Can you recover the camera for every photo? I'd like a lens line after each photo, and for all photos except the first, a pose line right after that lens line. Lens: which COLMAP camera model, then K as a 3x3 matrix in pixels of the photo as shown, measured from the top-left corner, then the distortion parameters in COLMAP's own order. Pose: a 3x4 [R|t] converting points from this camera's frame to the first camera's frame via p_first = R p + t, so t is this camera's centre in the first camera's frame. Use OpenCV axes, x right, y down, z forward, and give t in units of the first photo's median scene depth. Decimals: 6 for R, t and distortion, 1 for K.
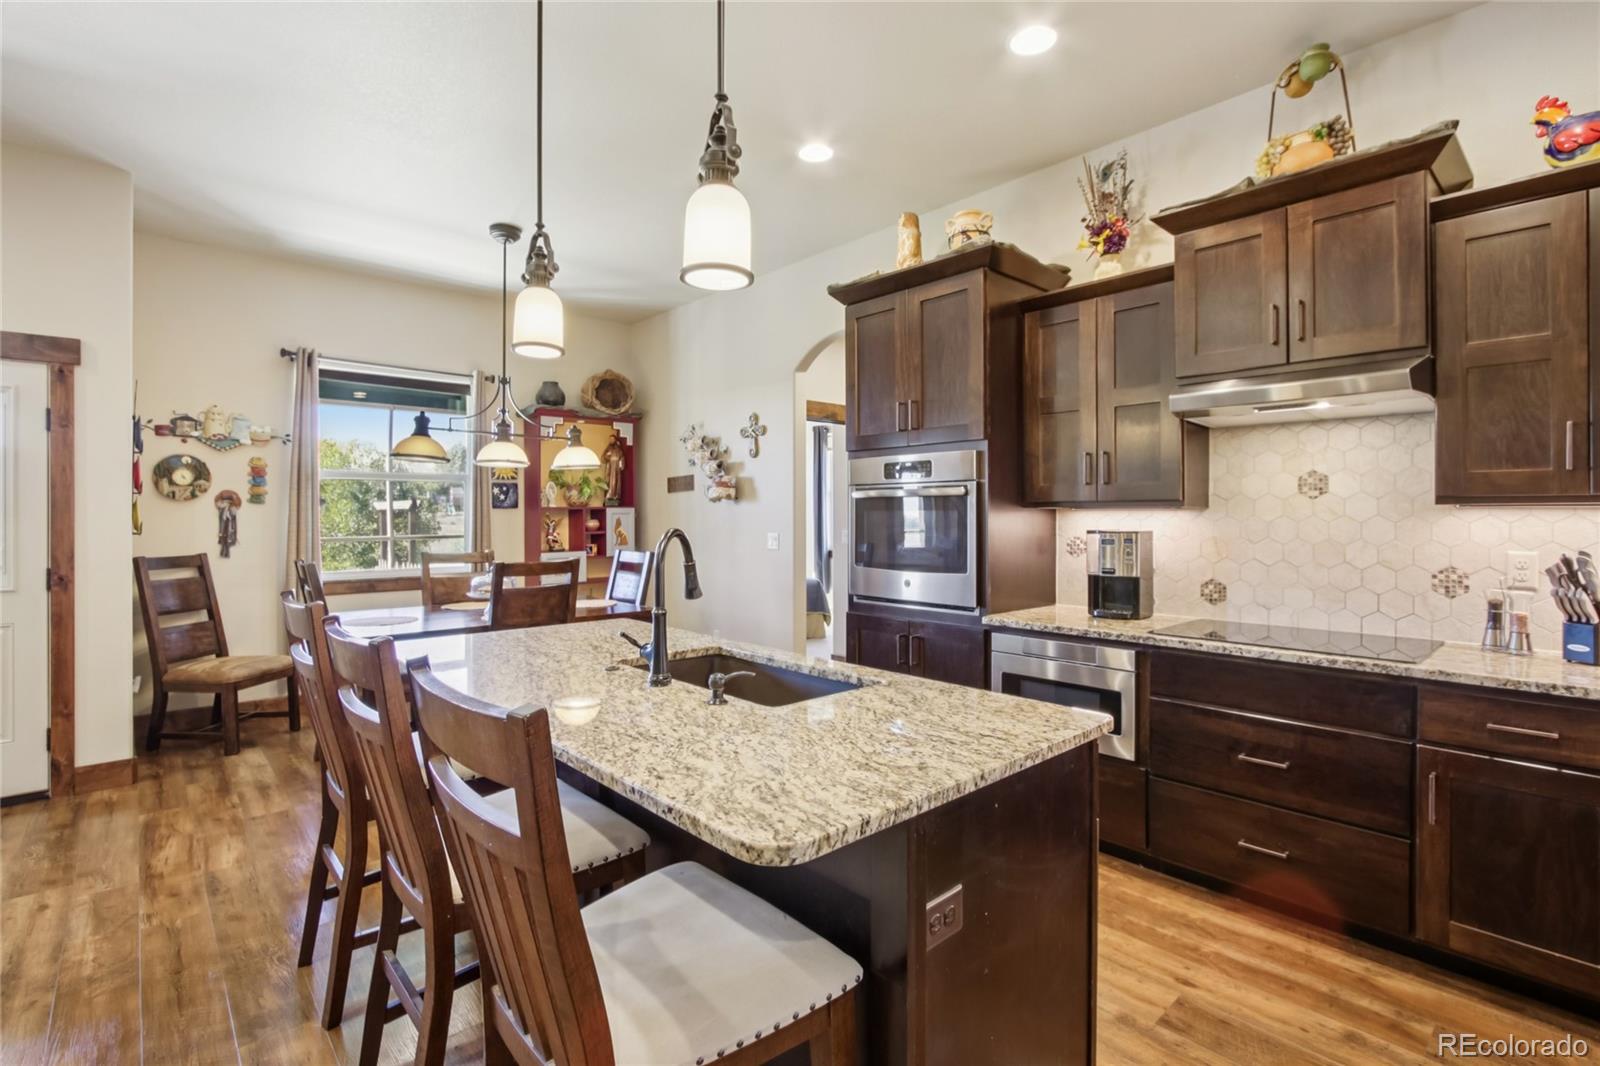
lens RADIAL K [[748.5, 0, 805.8], [0, 748.5, 522.4], [0, 0, 1]] dist [-0.001315, -0.000085]
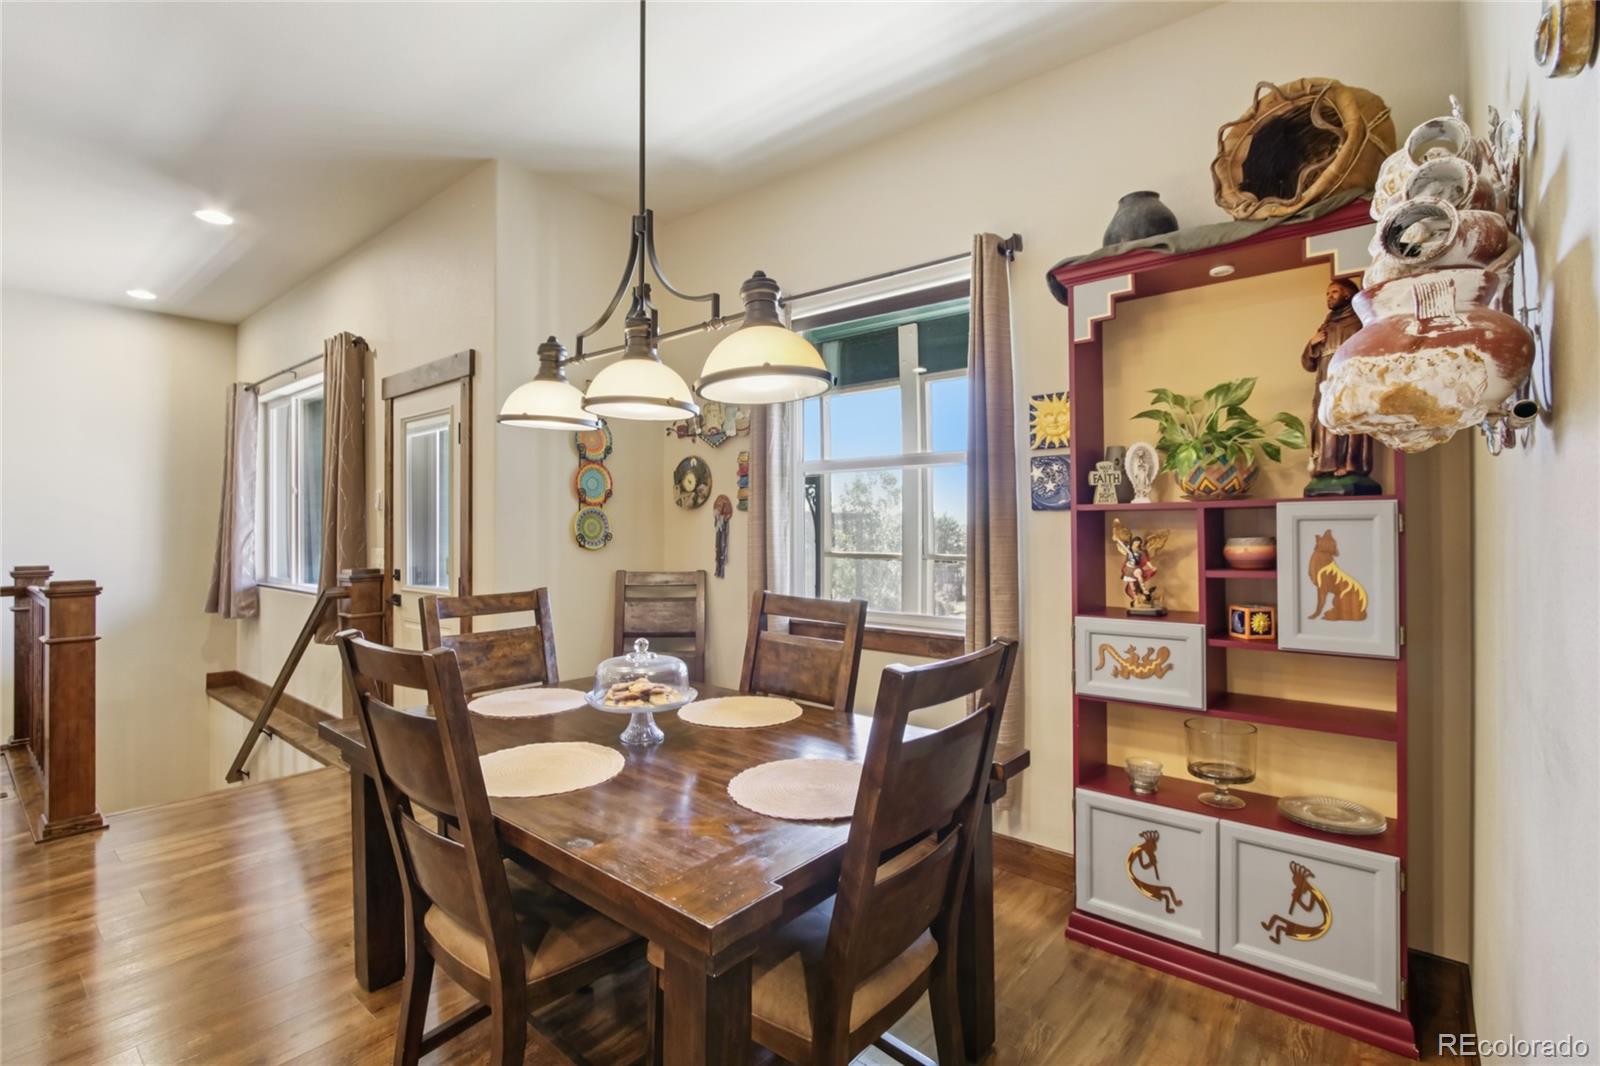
lens RADIAL K [[748.5, 0, 802.9], [0, 748.5, 527.3], [0, 0, 1]] dist [-0.001315, -0.000085]
pose [[0.135625, 0.000608, -0.990760, 0.053465], [-0.007481, 0.999972, -0.000411, -0.009509], [0.990732, 0.007468, 0.135626, 1.093088]]
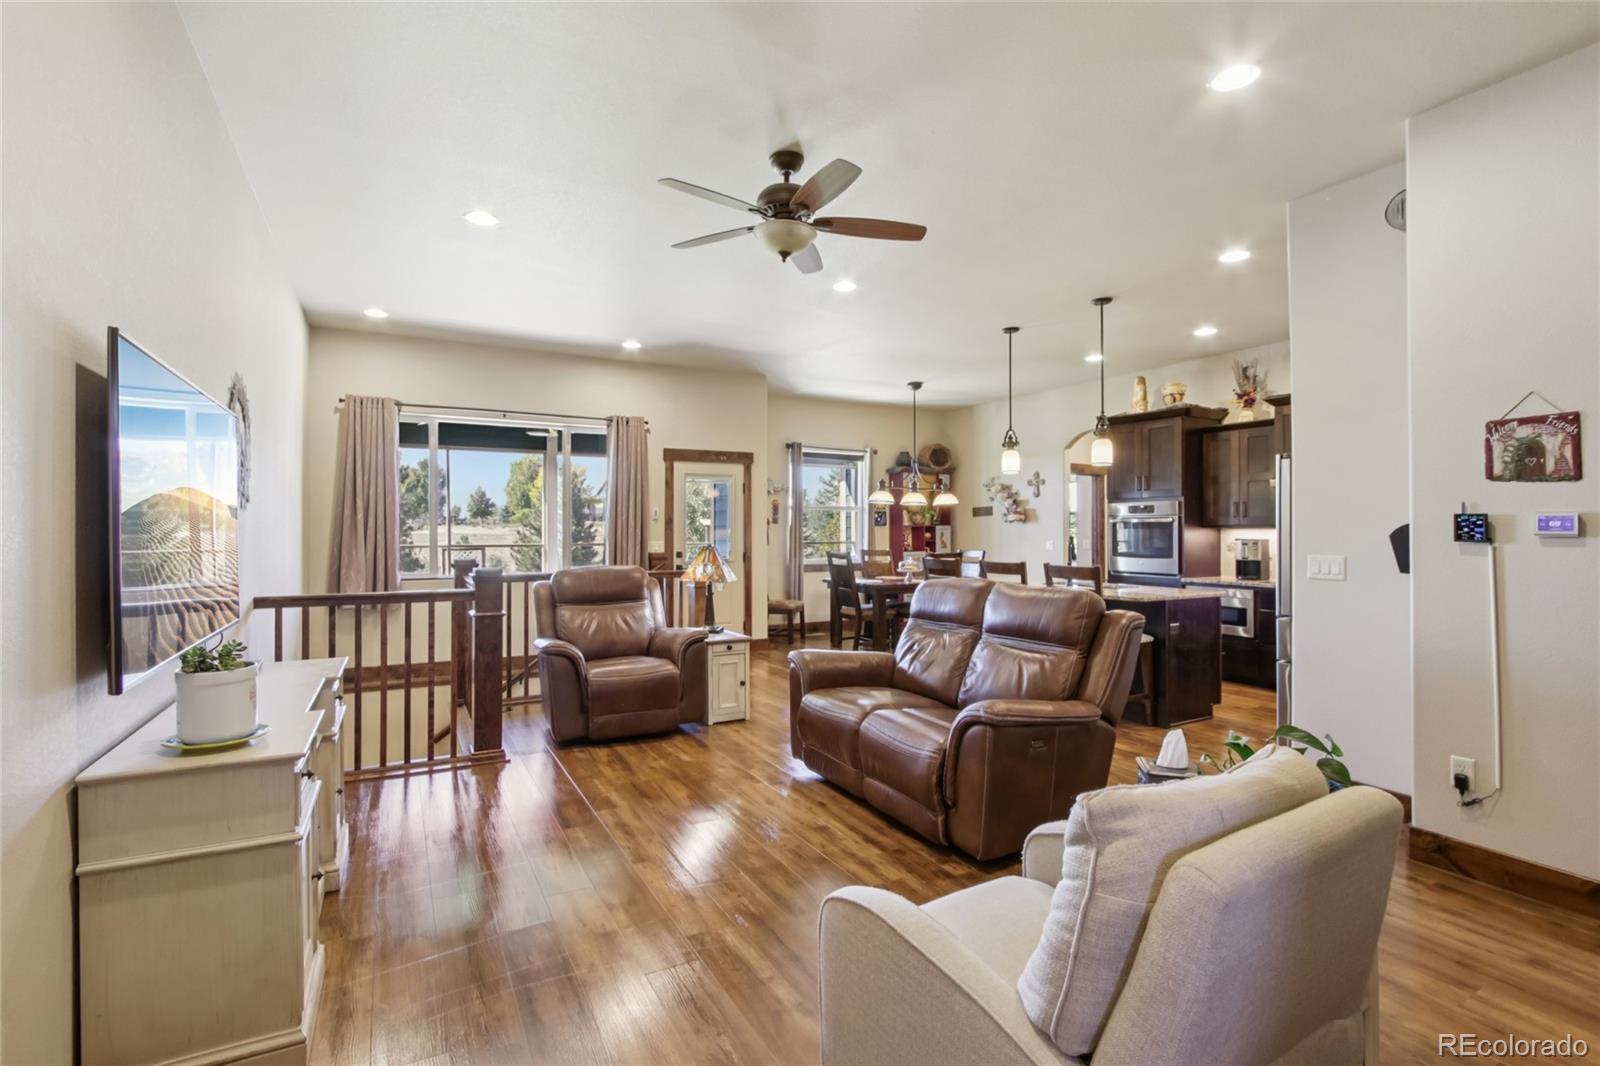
lens RADIAL K [[748.5, 0, 800.3], [0, 748.5, 525.5], [0, 0, 1]] dist [-0.001315, -0.000085]
pose [[0.973319, 0.003554, -0.229430, -0.260208], [-0.006897, 0.999881, -0.013769, 0.008144], [0.229354, 0.014984, 0.973228, -1.041757]]
